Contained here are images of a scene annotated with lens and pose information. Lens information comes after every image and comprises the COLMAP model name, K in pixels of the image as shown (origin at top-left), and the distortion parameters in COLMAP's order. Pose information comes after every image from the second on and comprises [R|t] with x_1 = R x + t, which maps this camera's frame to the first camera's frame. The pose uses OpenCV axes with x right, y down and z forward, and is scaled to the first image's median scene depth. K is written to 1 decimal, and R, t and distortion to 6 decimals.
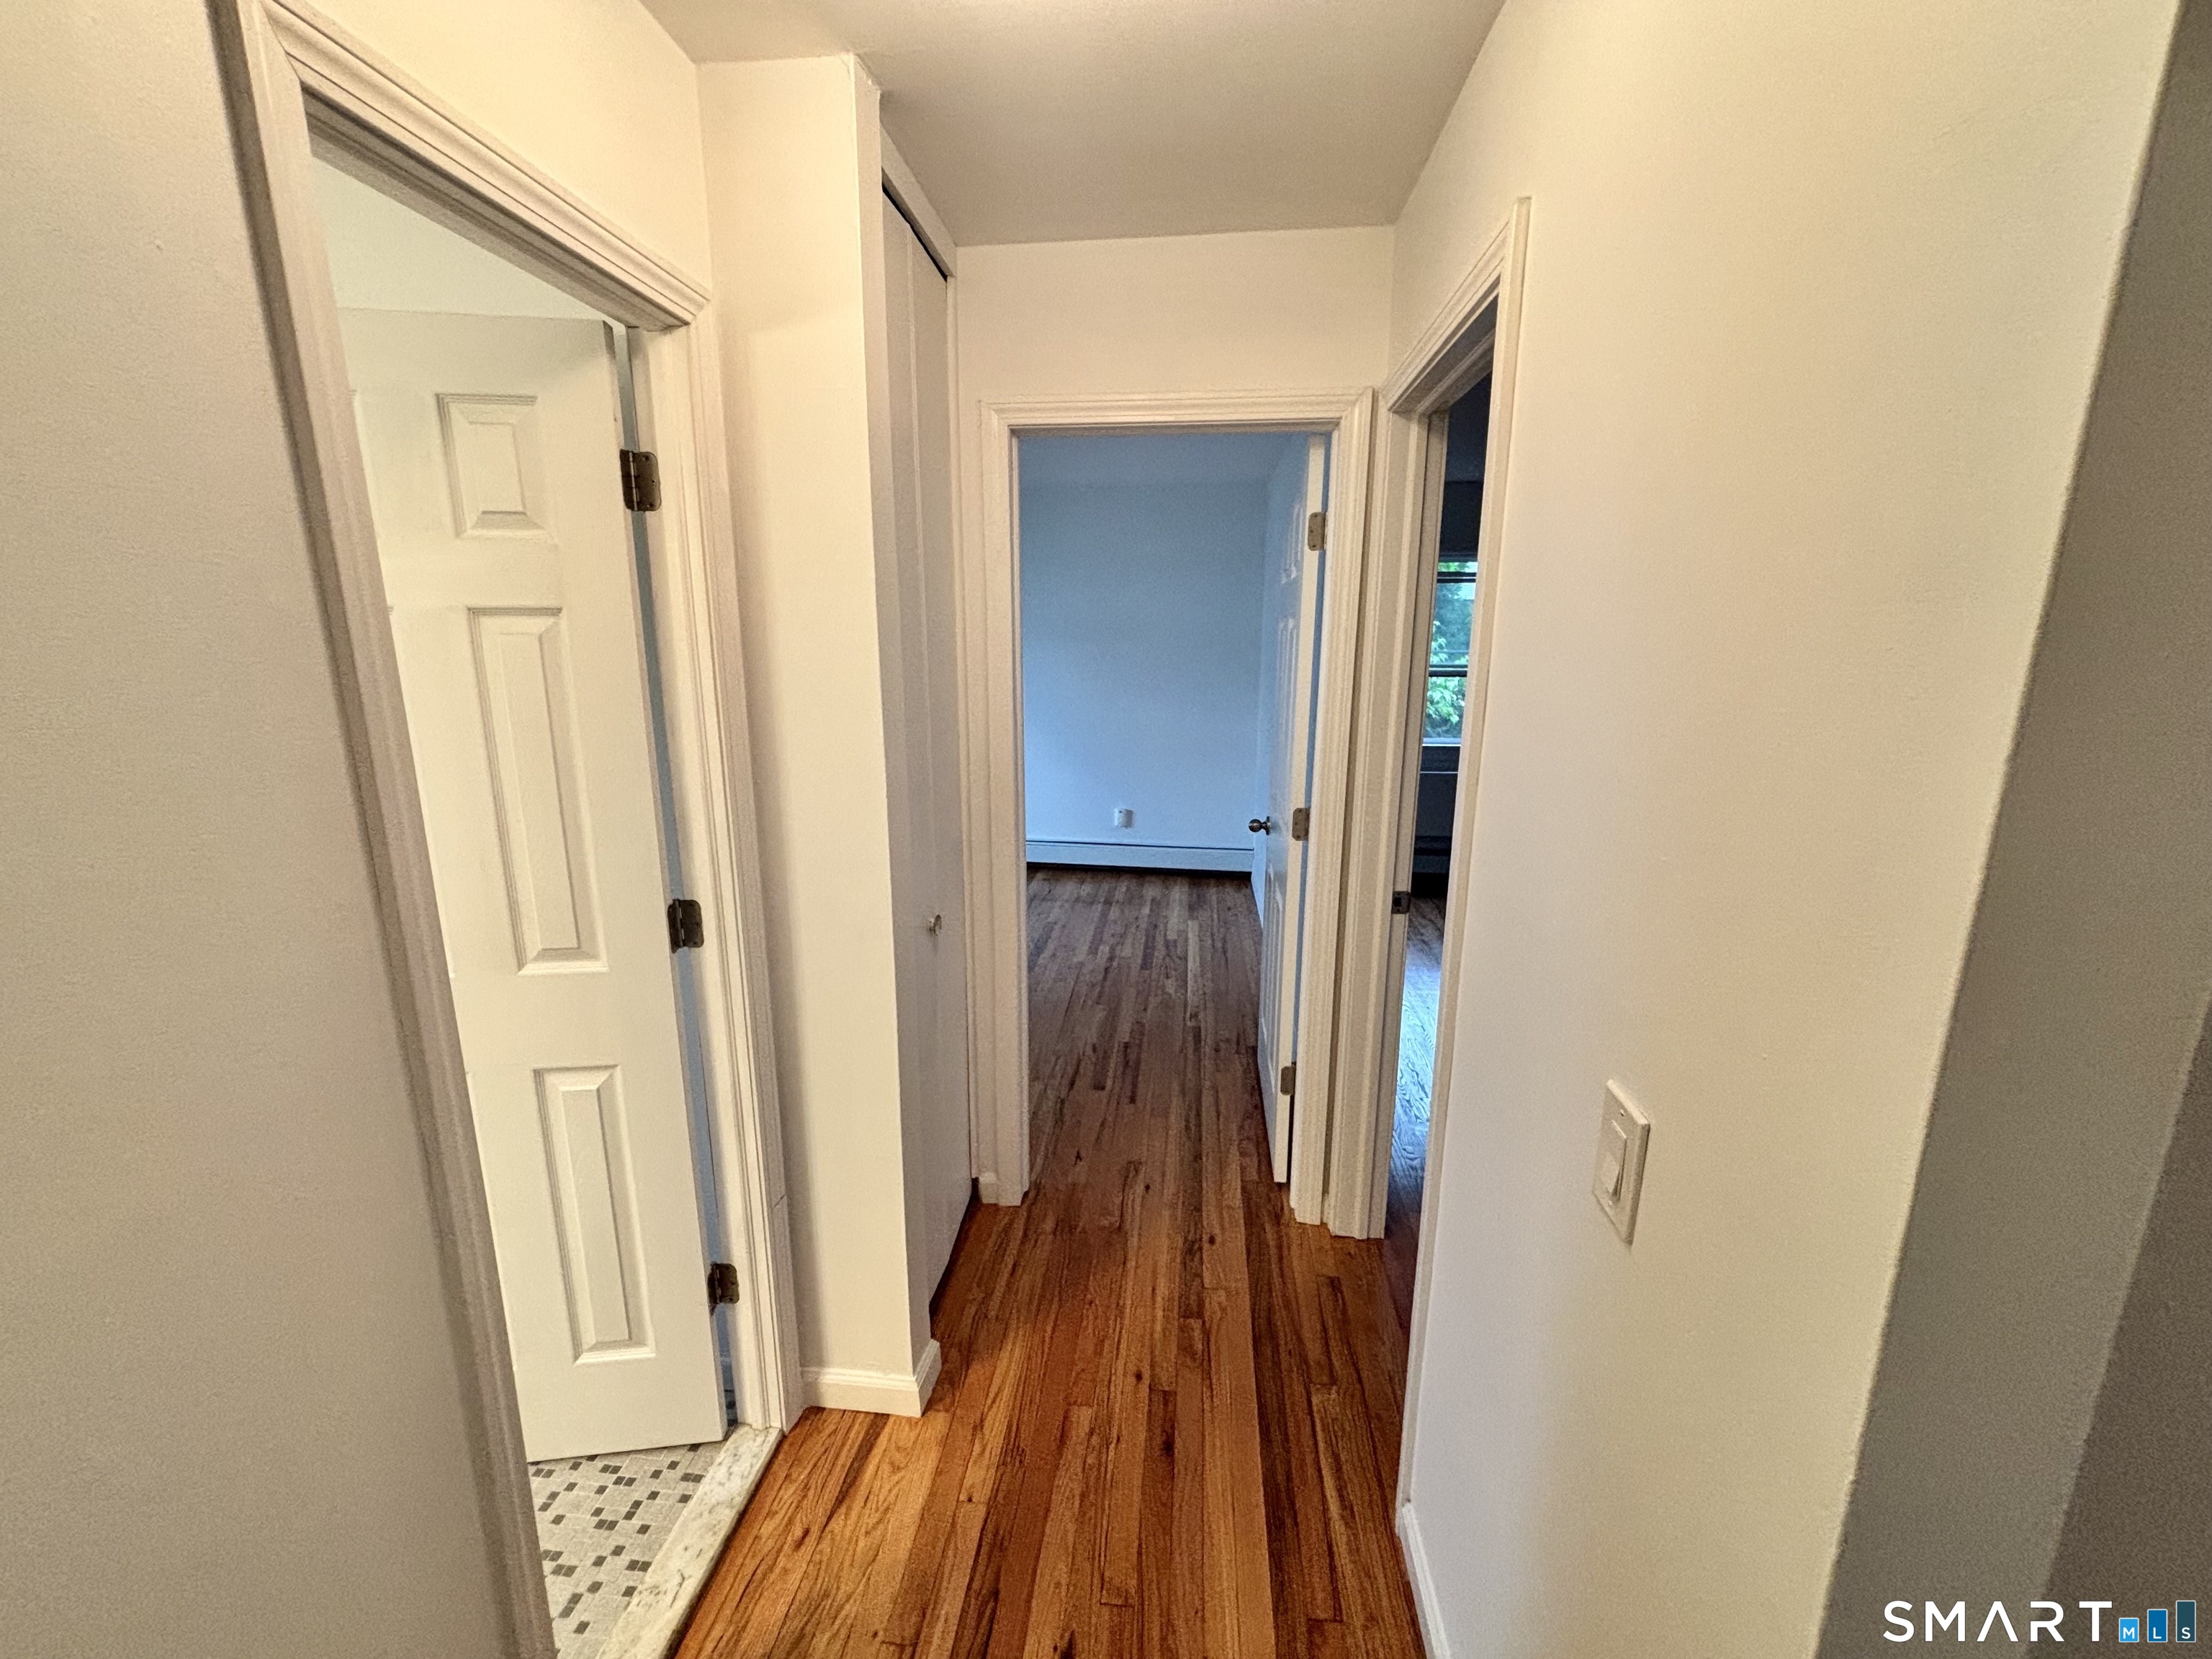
lens RADIAL K [[888.7, 0, 1094.3], [0, 888.7, 826.3], [0, 0, 1]] dist [0.002499, -0.000164]
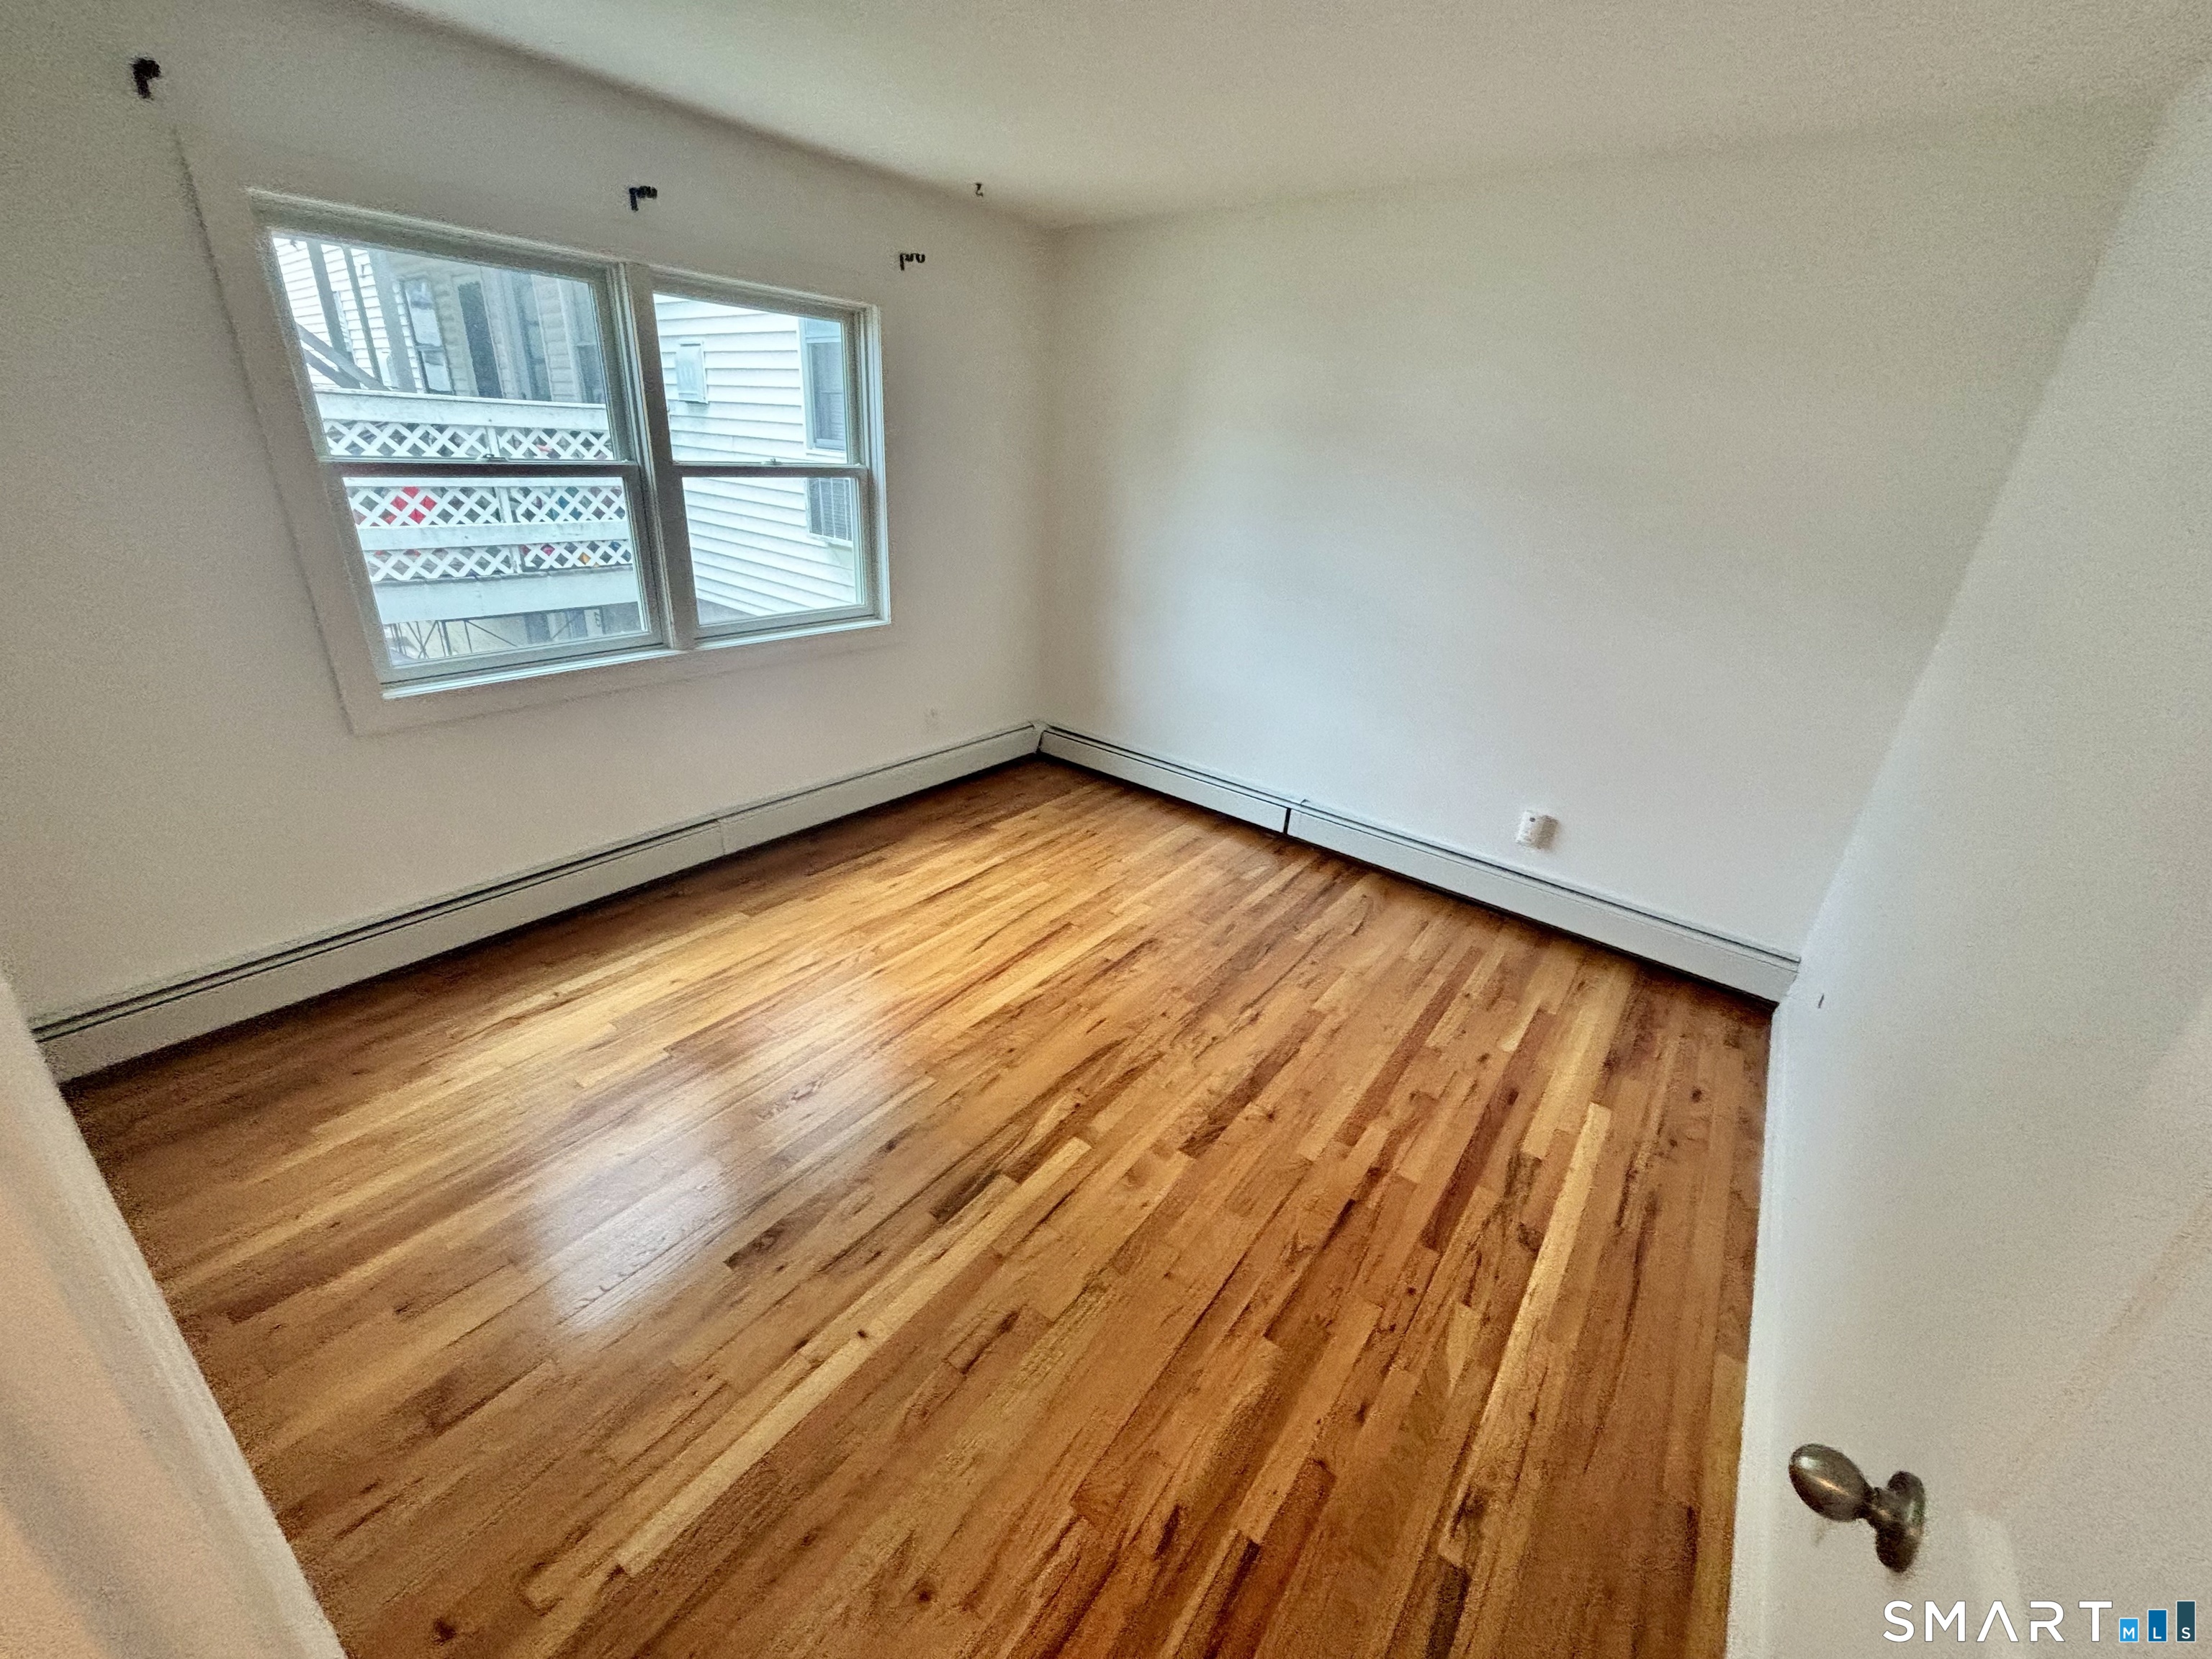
lens RADIAL K [[903.9, 0, 1106.0], [0, 903.9, 829.5], [0, 0, 1]] dist [0.007755, -0.006101]
pose [[0.866773, 0.246286, -0.433644, 0.058021], [-0.163841, 0.961911, 0.218823, -0.114991], [0.471020, -0.118621, 0.874110, 0.494223]]
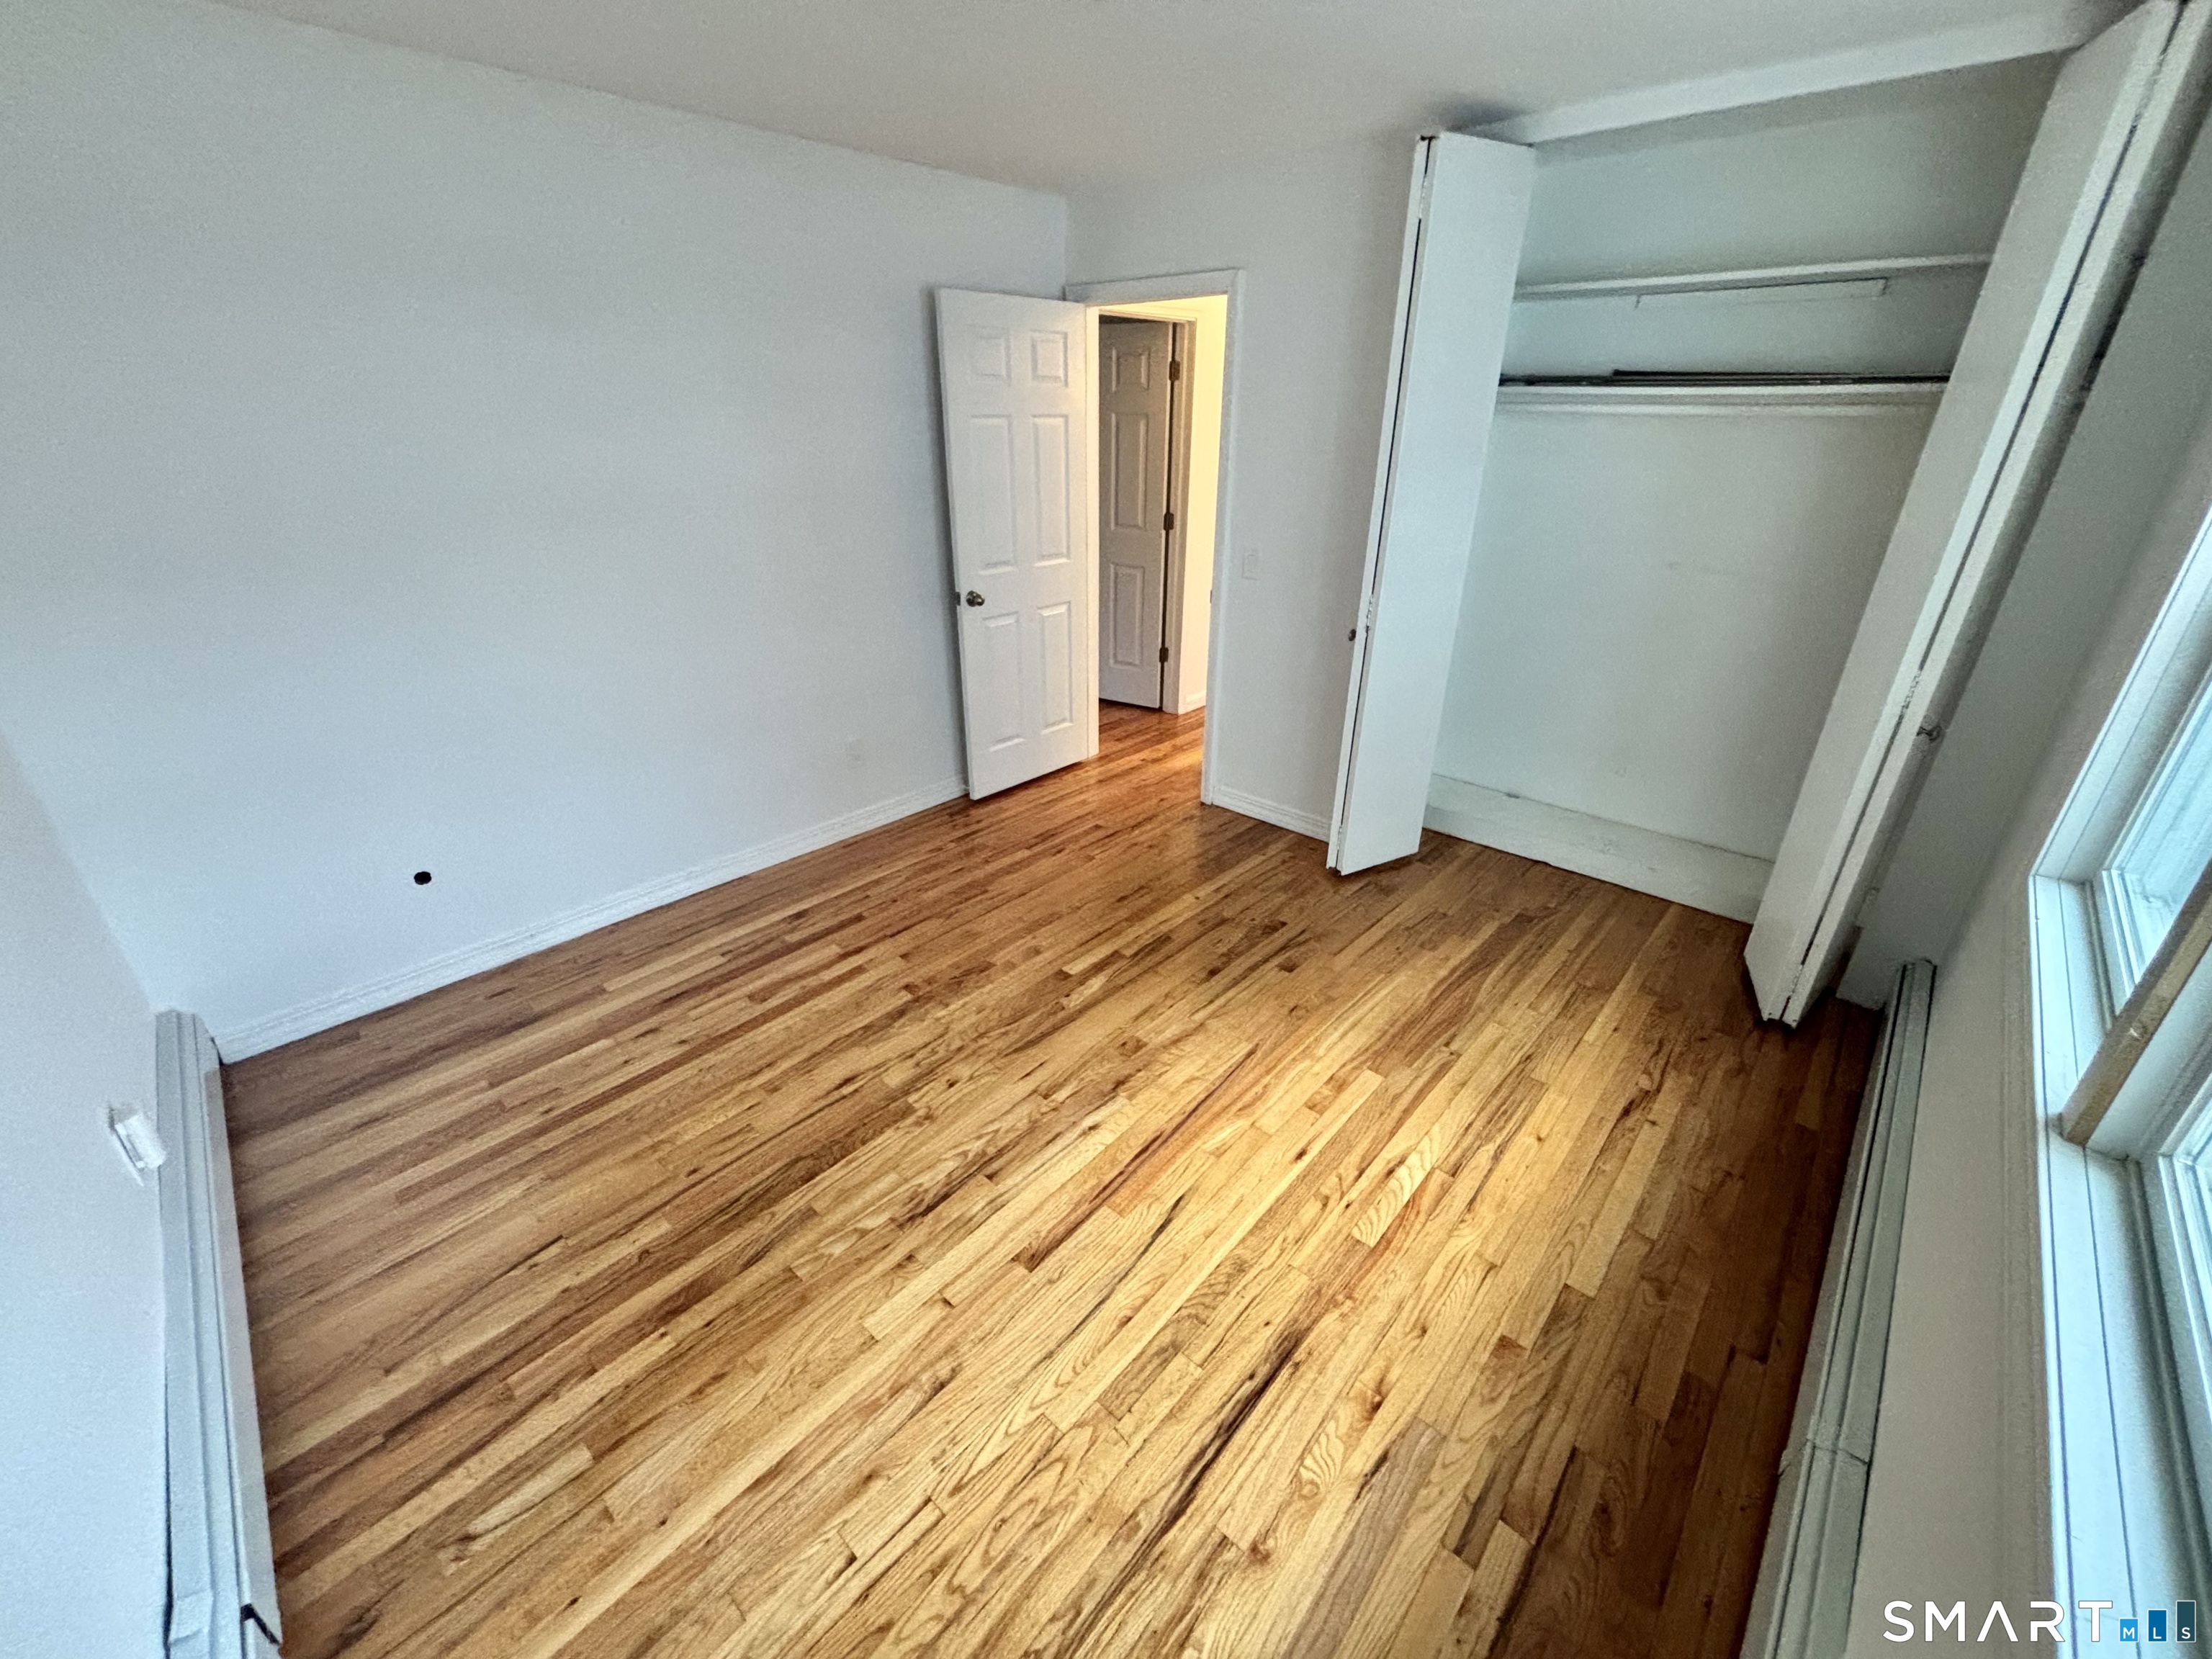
lens RADIAL K [[888.7, 0, 1094.3], [0, 888.7, 826.3], [0, 0, 1]] dist [0.002499, -0.000164]
pose [[-0.808127, -0.247784, 0.534354, -0.444795], [0.124665, 0.814703, 0.566320, -0.276403], [-0.575664, 0.524274, -0.627493, 1.220653]]
